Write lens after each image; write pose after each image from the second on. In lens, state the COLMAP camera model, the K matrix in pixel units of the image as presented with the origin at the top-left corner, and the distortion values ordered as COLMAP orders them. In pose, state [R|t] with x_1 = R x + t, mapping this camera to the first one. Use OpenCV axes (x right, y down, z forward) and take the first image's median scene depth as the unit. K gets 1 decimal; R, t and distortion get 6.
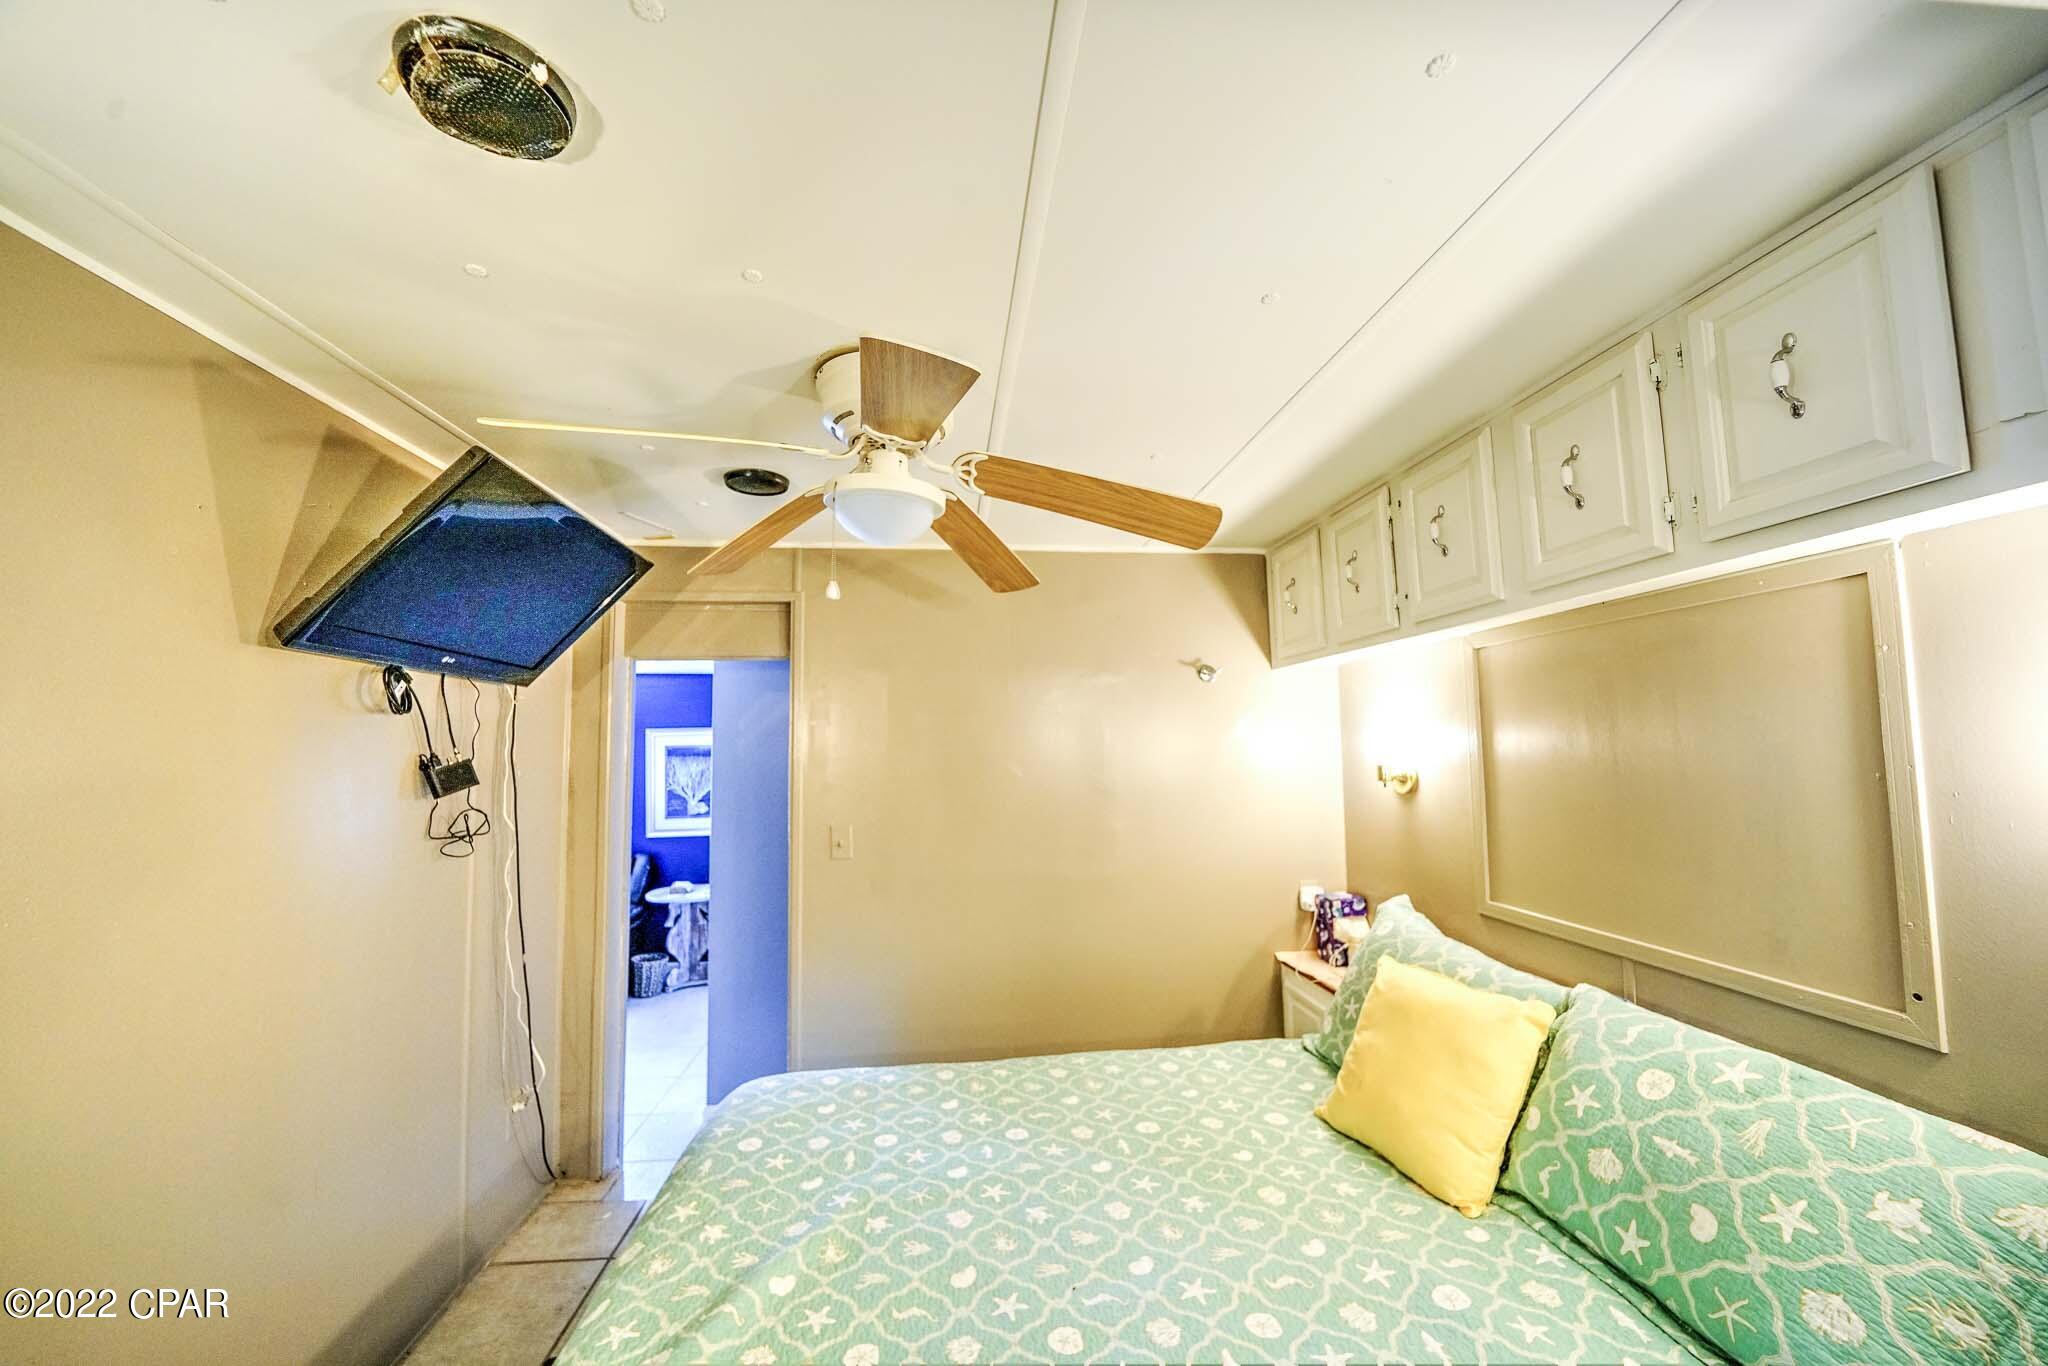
lens RADIAL K [[727.7, 0, 1005.6], [0, 727.7, 691.7], [0, 0, 1]] dist [-0.022846, 0.003453]
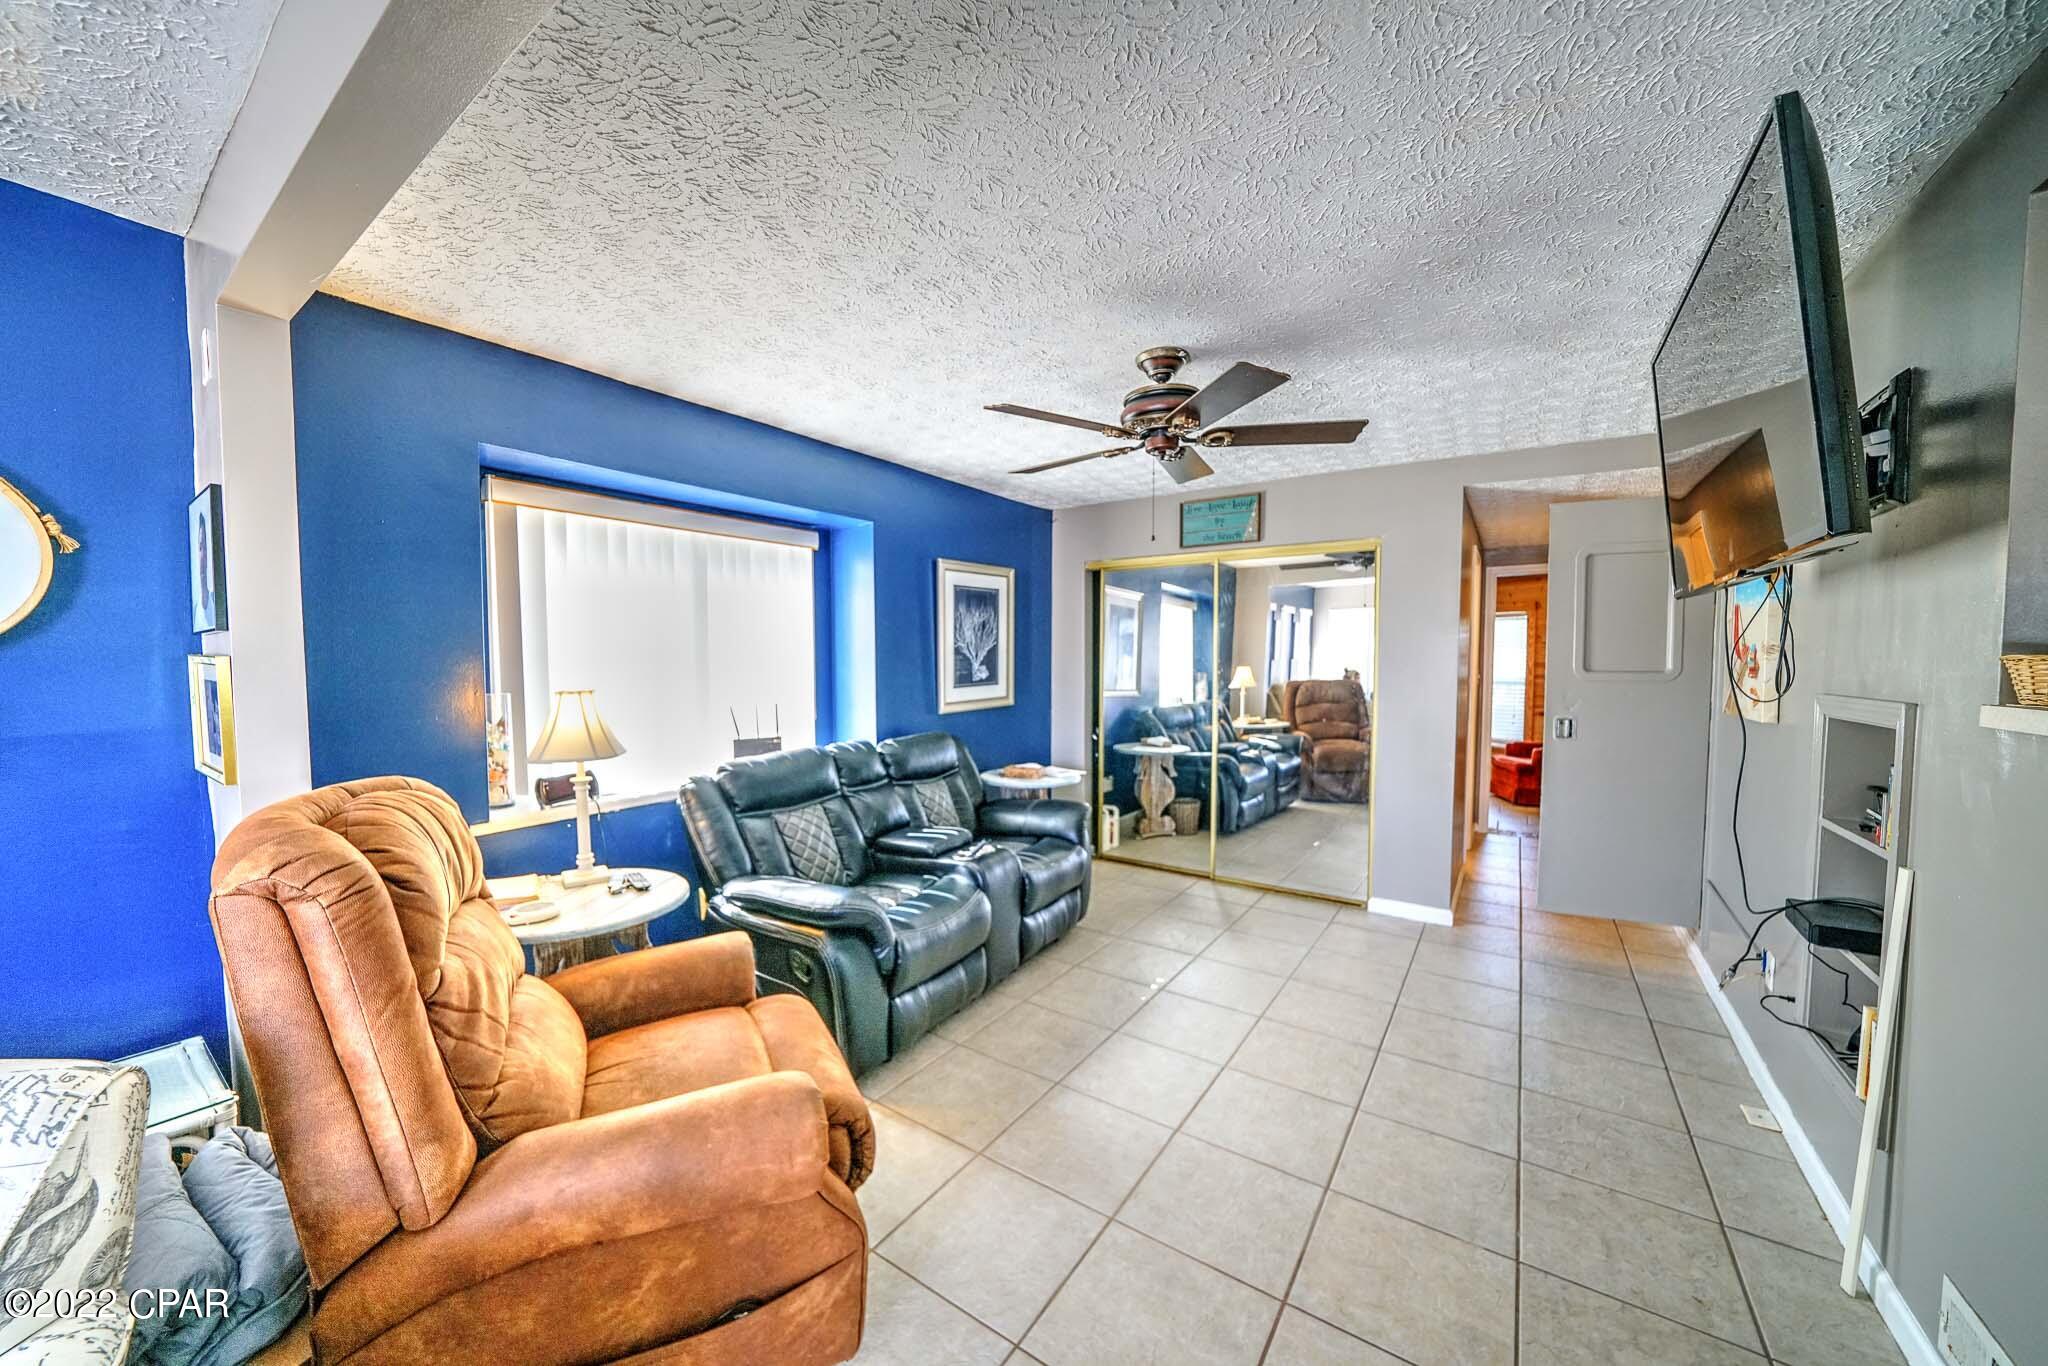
lens RADIAL K [[727.7, 0, 1010.3], [0, 727.7, 694.2], [0, 0, 1]] dist [-0.022846, 0.003453]
pose [[0.647810, -0.031742, 0.761140, -3.221726], [-0.060364, 0.993851, 0.092823, 0.367172], [-0.759406, -0.106077, 0.641911, 1.628273]]
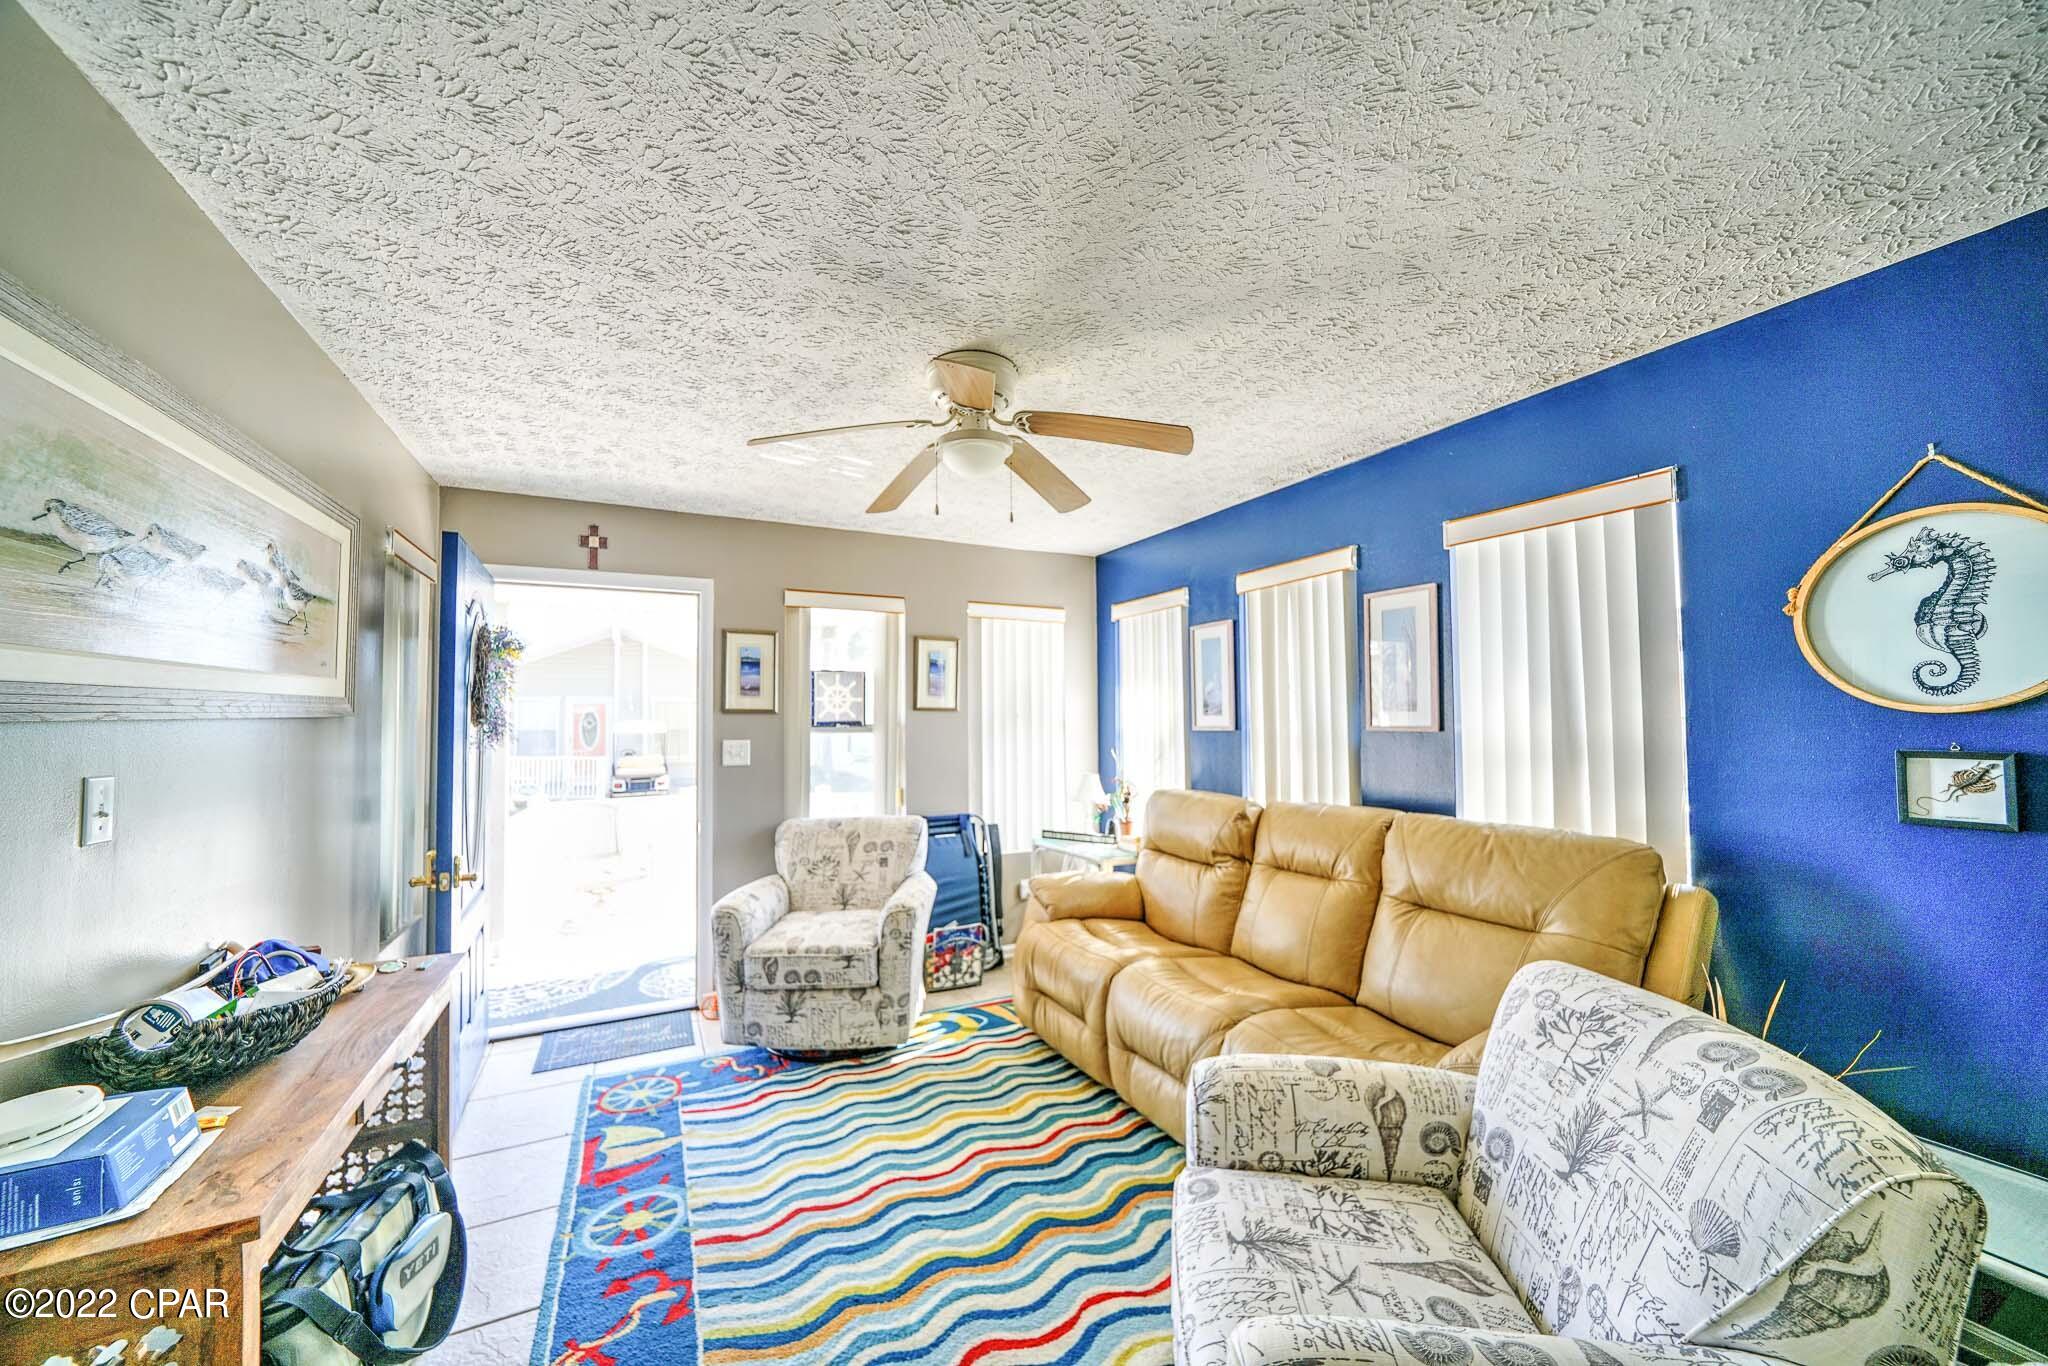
lens RADIAL K [[727.7, 0, 1007.3], [0, 727.7, 692.7], [0, 0, 1]] dist [-0.022846, 0.003453]
pose [[0.366322, -0.032925, -0.929906, -3.060379], [0.072681, 0.997333, -0.006680, 0.377037], [0.927645, -0.065140, 0.367738, 1.713405]]
